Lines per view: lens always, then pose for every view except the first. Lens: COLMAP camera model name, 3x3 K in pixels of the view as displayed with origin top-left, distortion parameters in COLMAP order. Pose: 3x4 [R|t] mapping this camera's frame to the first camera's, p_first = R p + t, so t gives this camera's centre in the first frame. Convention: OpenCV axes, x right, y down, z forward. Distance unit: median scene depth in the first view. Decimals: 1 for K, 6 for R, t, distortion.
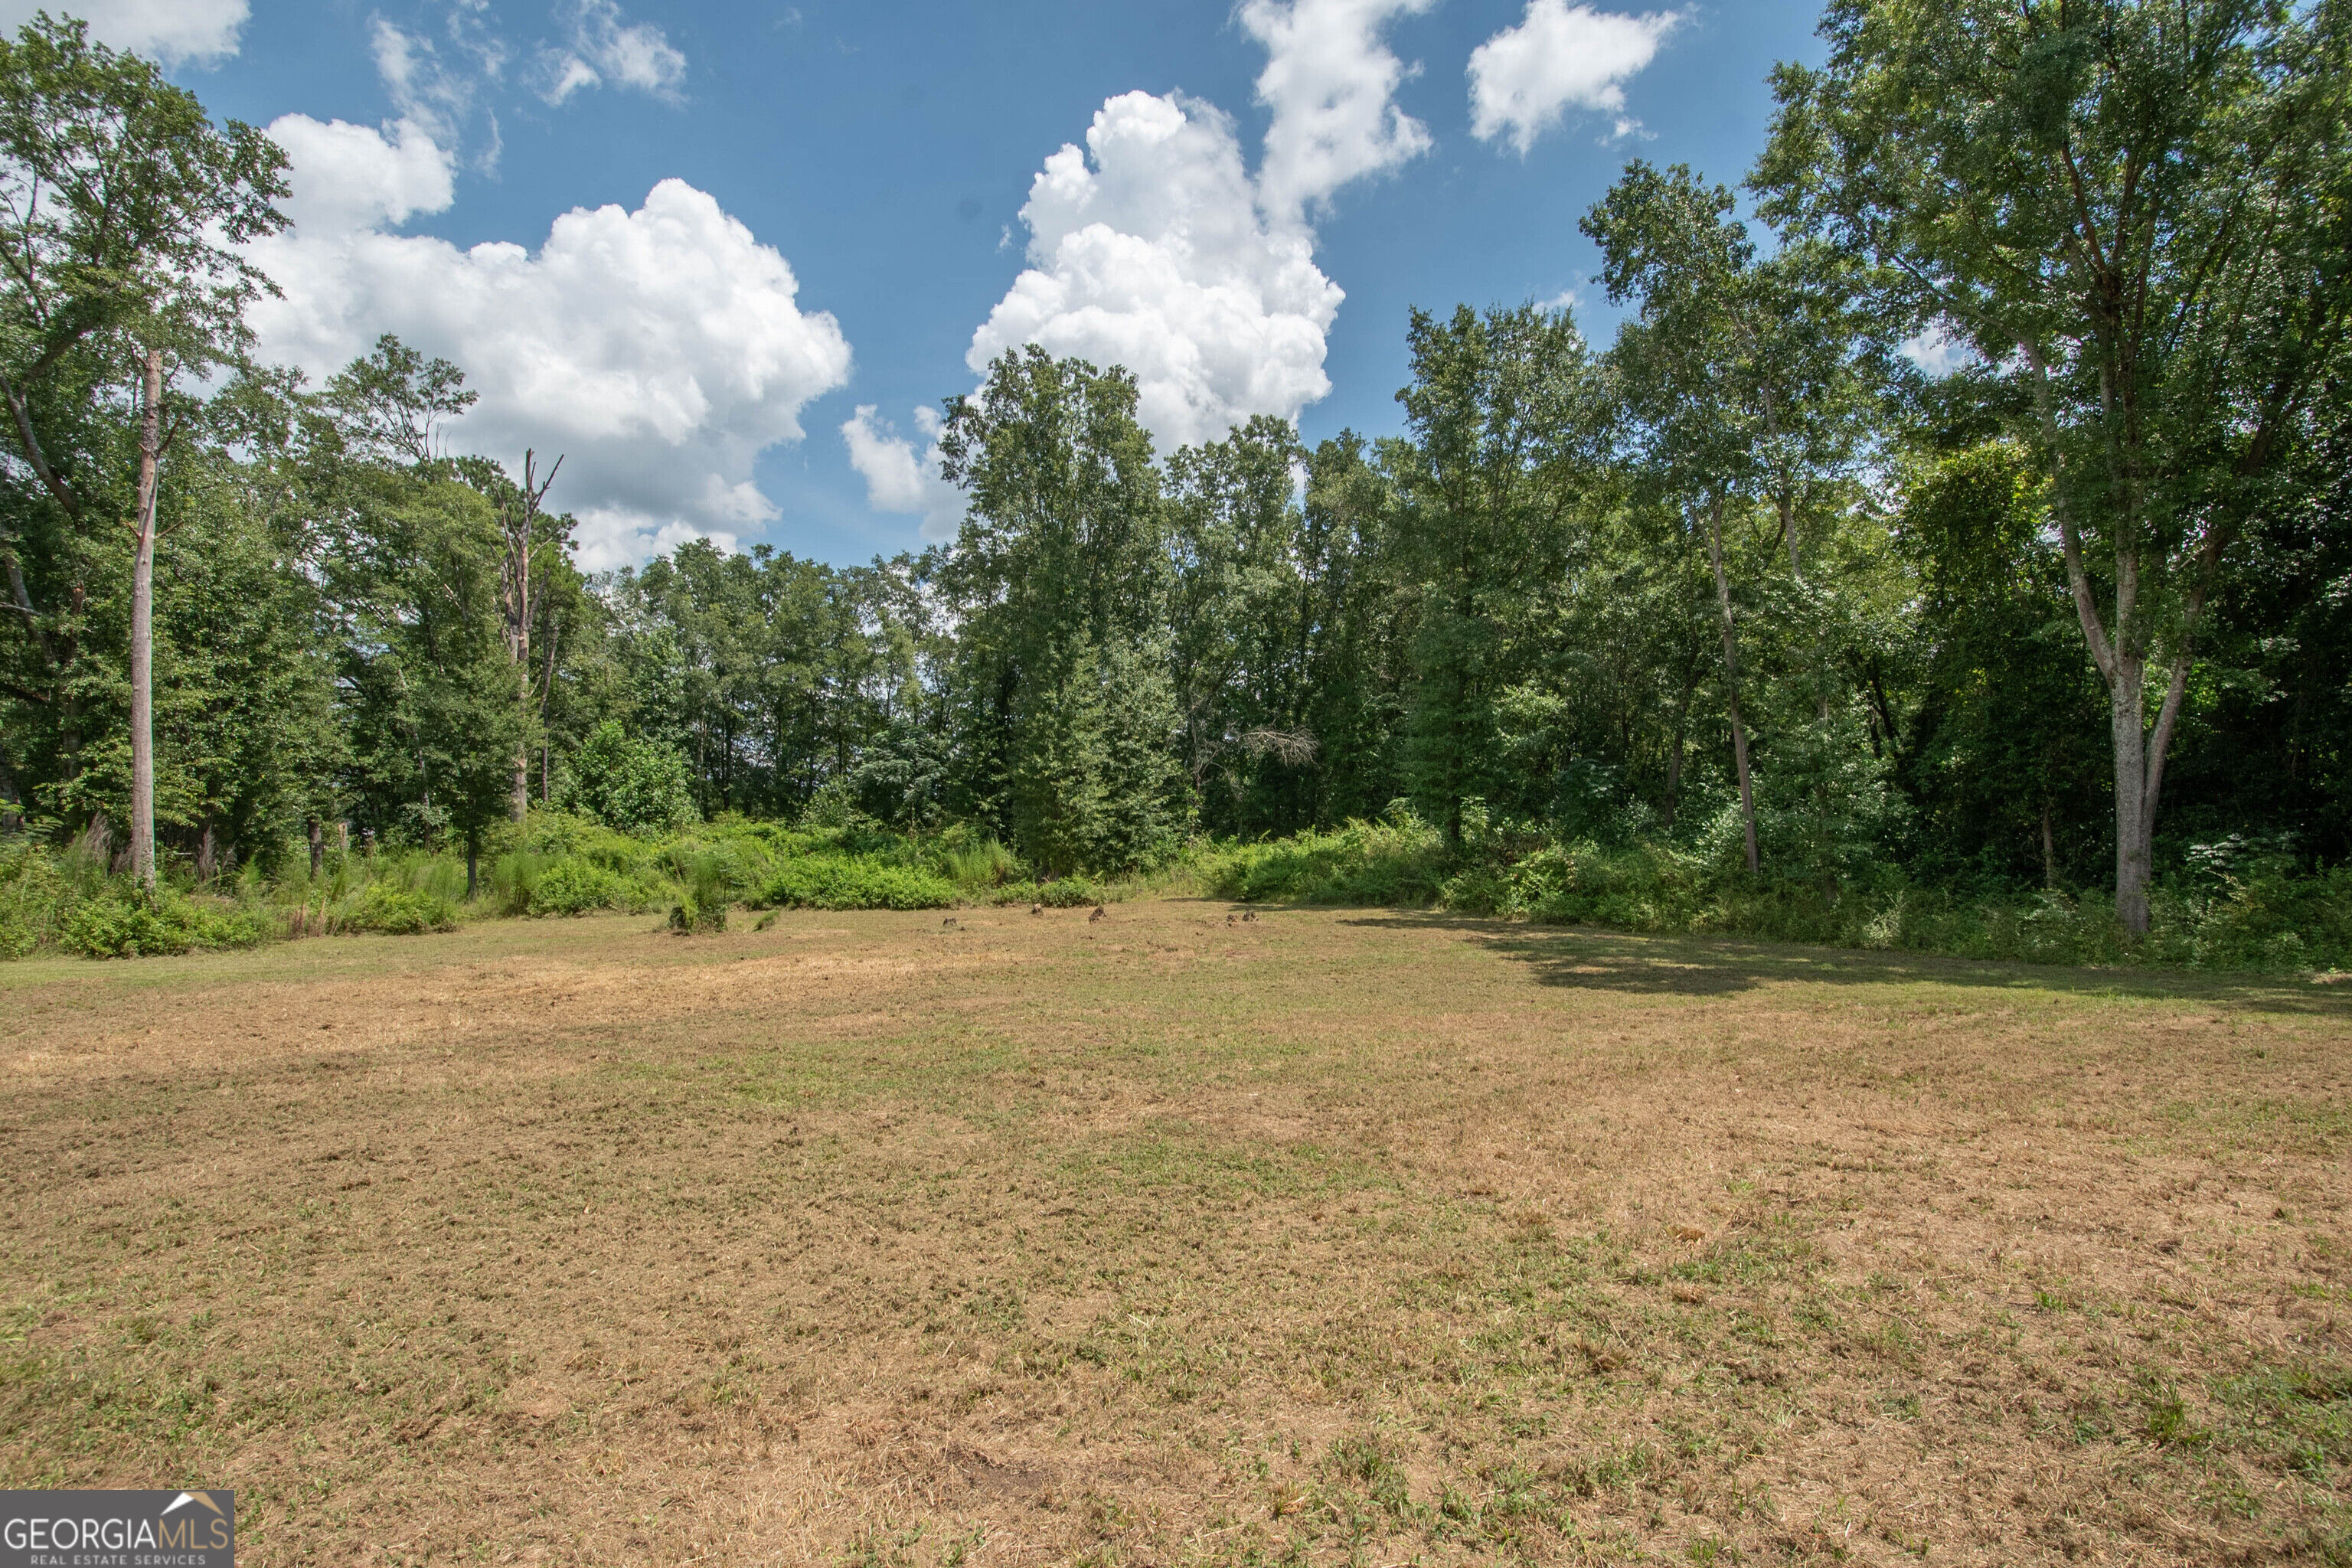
lens RADIAL K [[1031.5, 0, 1192.2], [0, 1031.5, 799.8], [0, 0, 1]] dist [-0.004565, -0.008832]
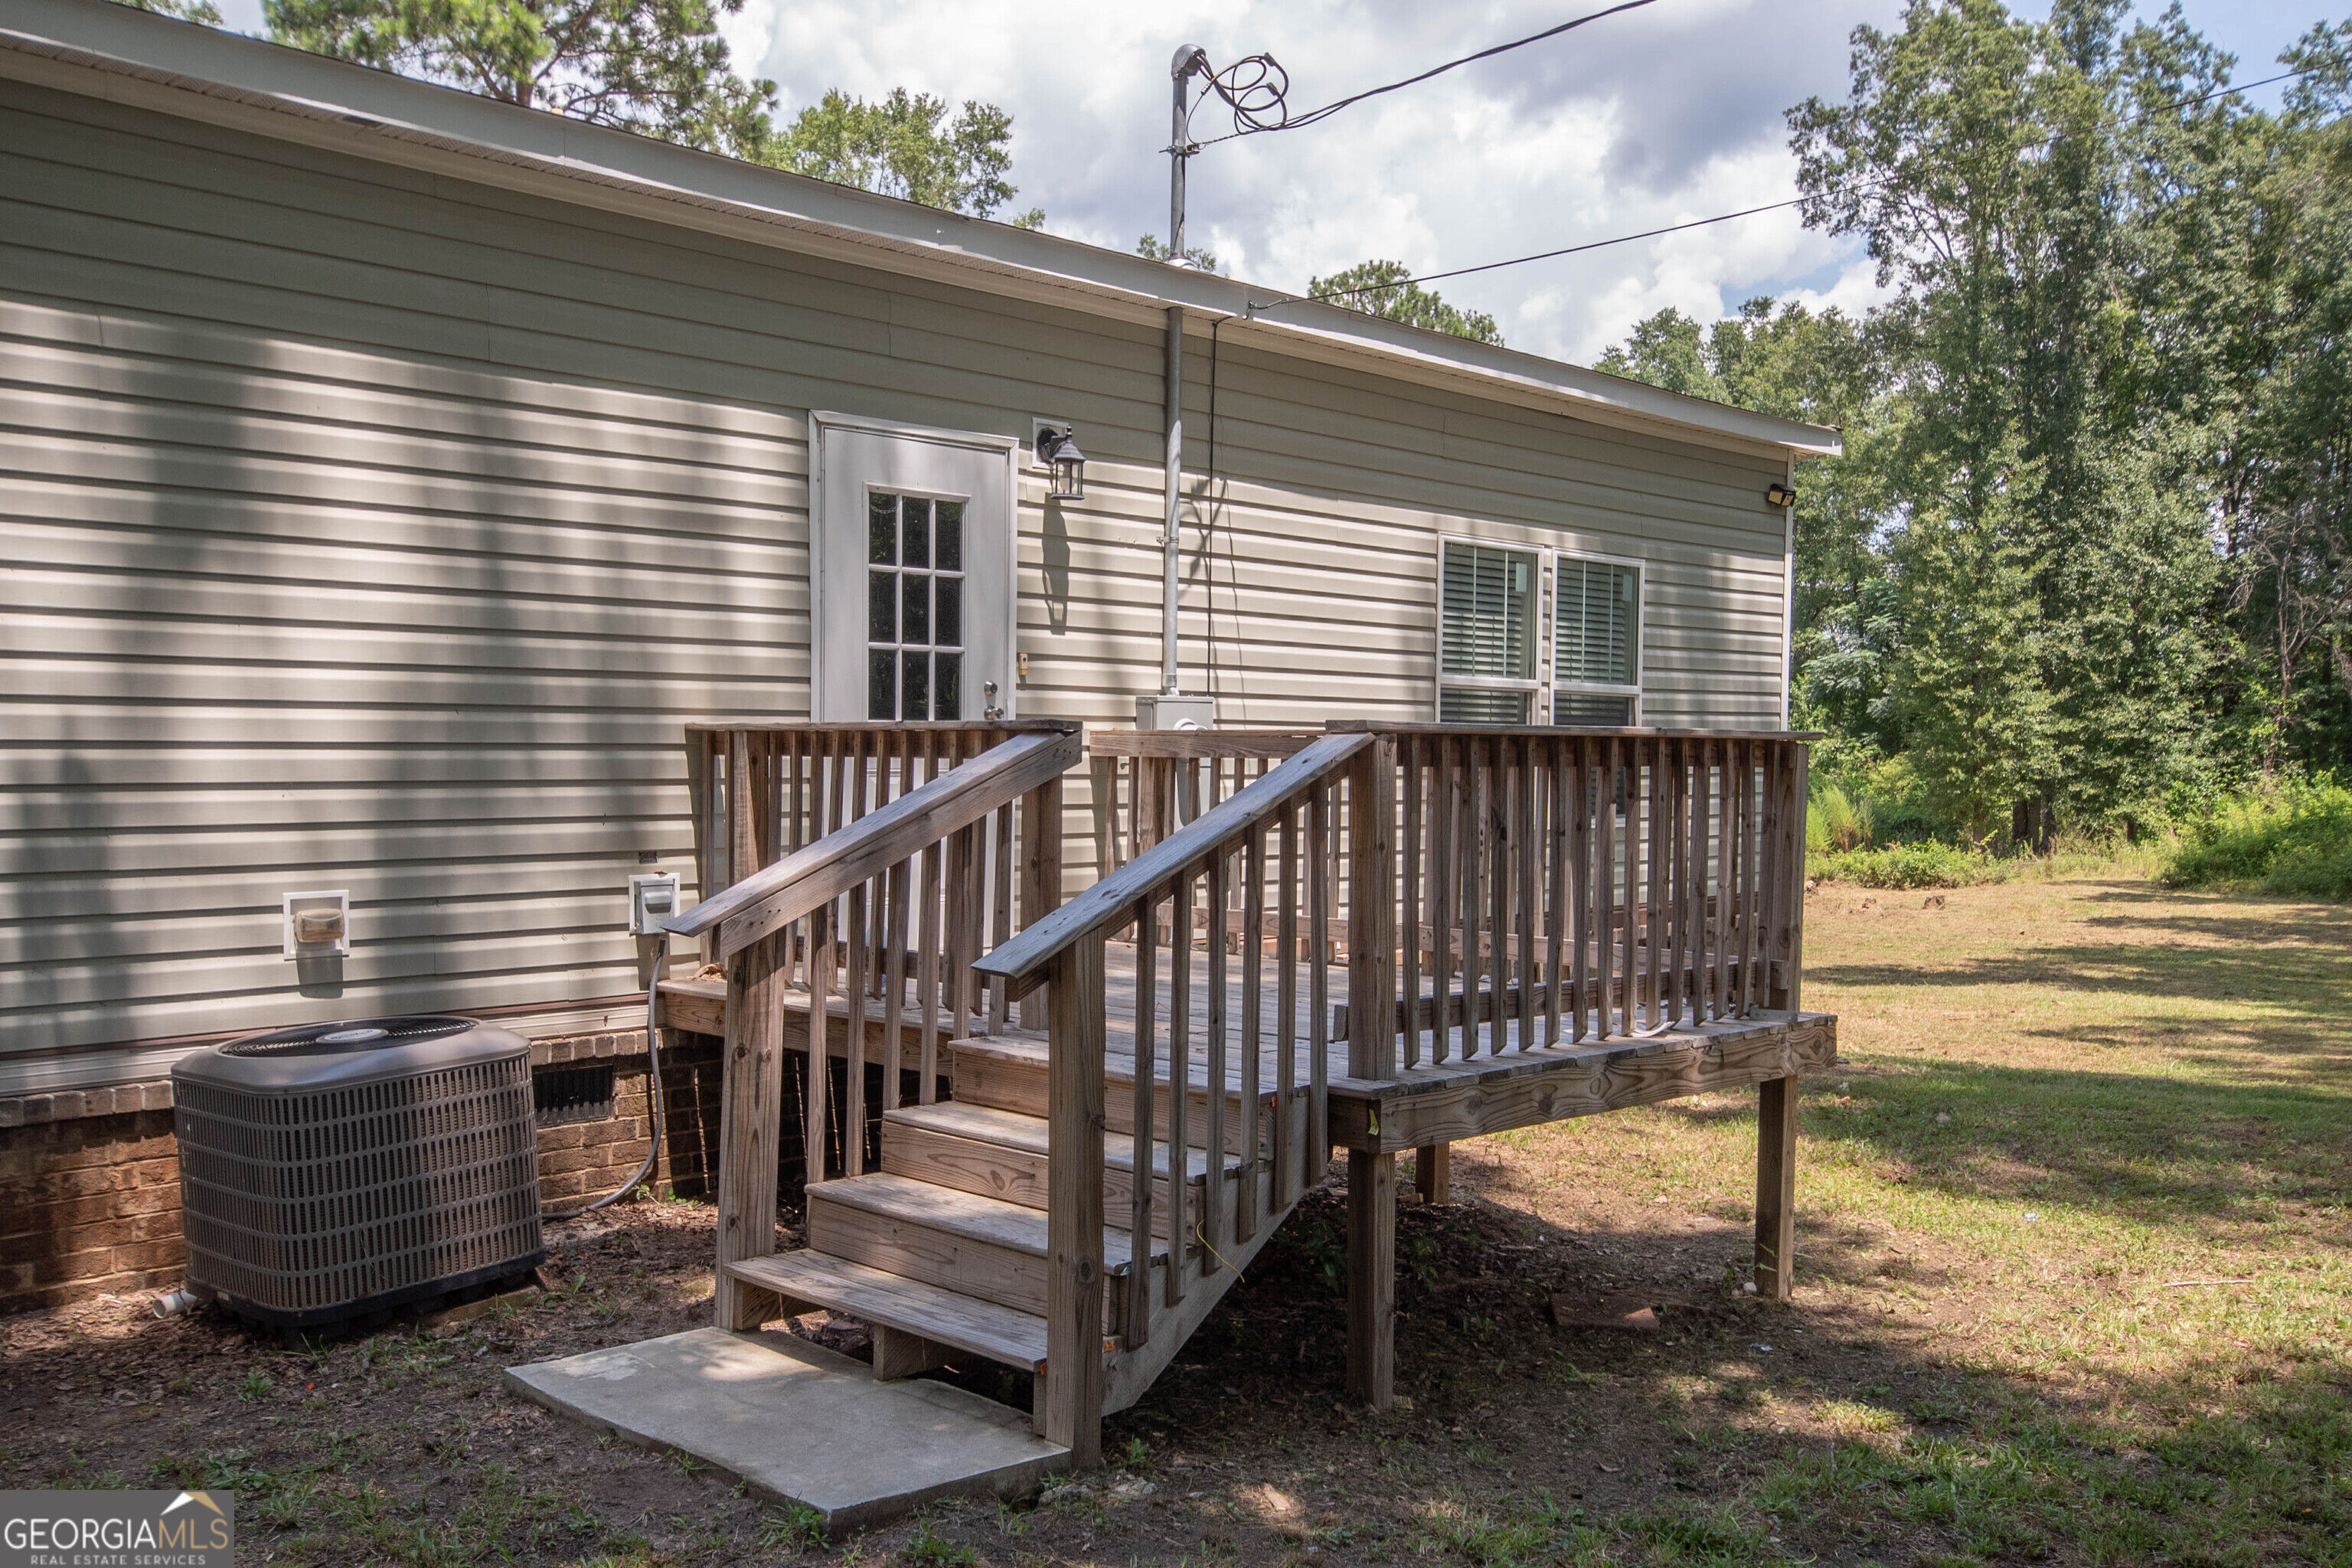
lens RADIAL K [[2065.3, 0, 1168.6], [0, 2065.3, 806.6], [0, 0, 1]] dist [0.014884, -0.009823]
pose [[0.673866, 0.000496, -0.738853, 0.473975], [0.044427, 0.998163, 0.041189, -0.020212], [0.737517, -0.060580, 0.672606, -0.200879]]
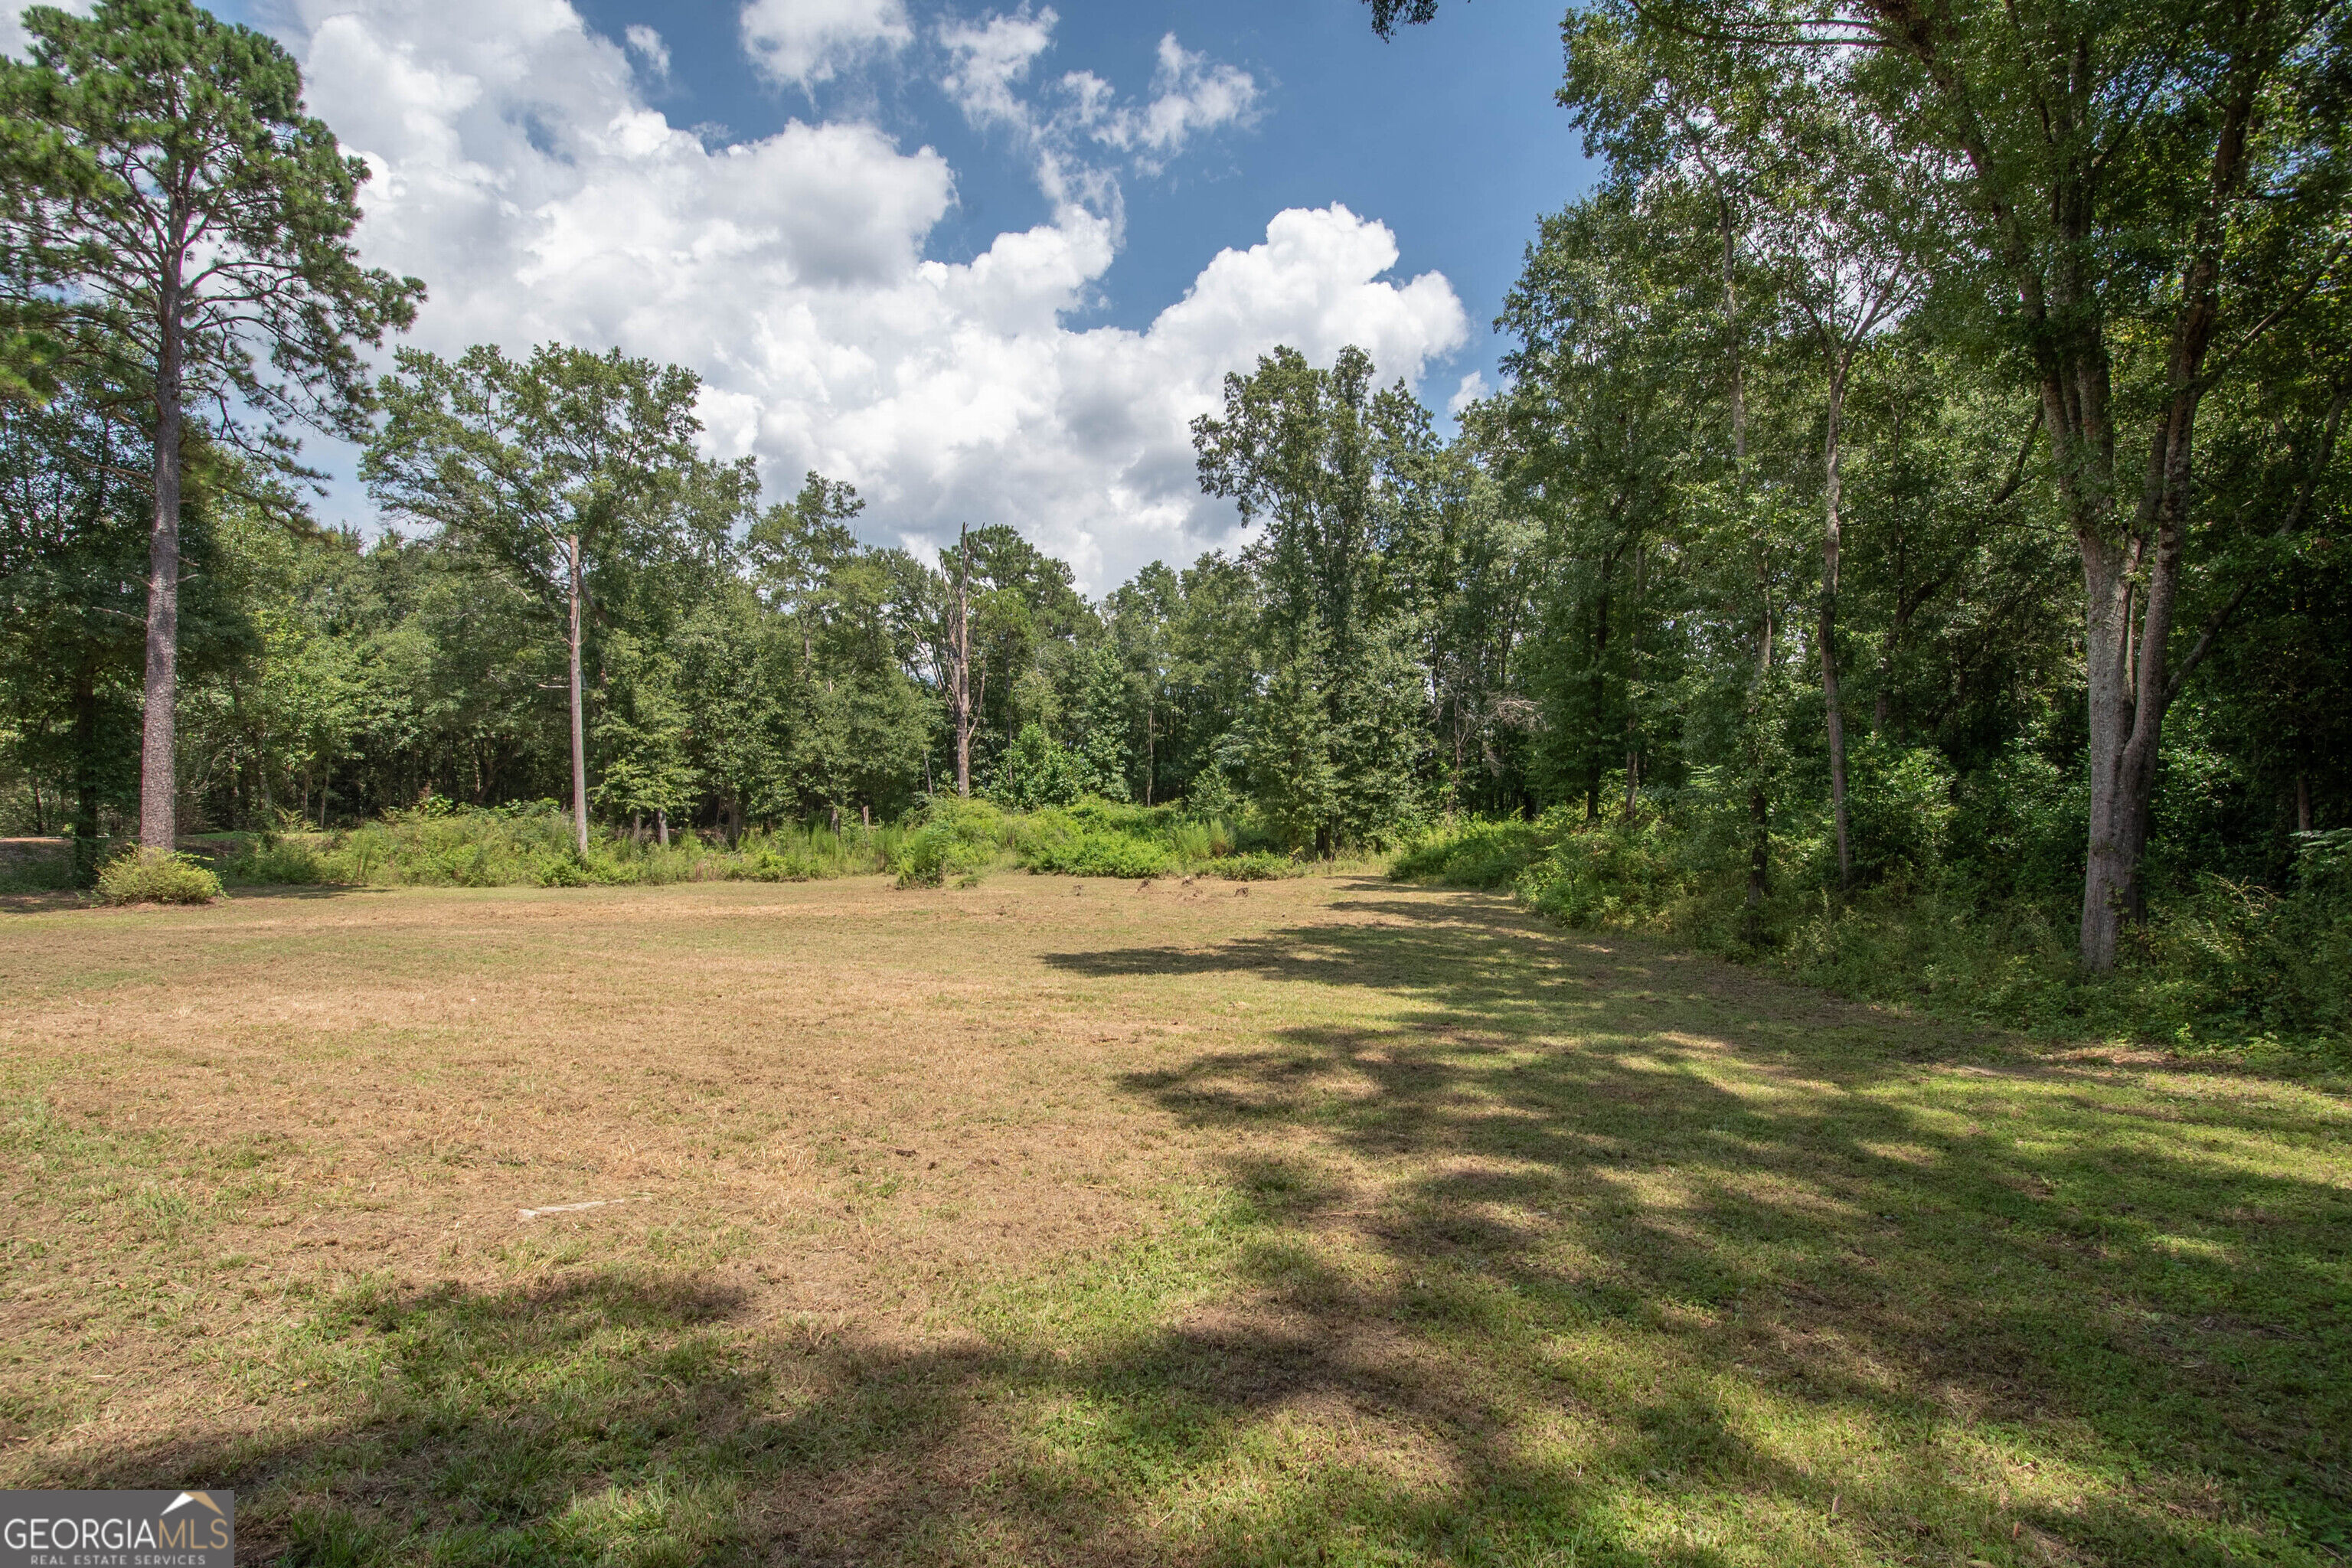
lens RADIAL K [[1031.5, 0, 1180.5], [0, 1031.5, 797.9], [0, 0, 1]] dist [-0.004565, -0.008832]
pose [[0.819694, -0.012168, -0.572673, 0.390084], [0.025248, 0.999570, 0.014899, 0.000082], [0.572245, -0.026671, 0.819649, 0.069385]]
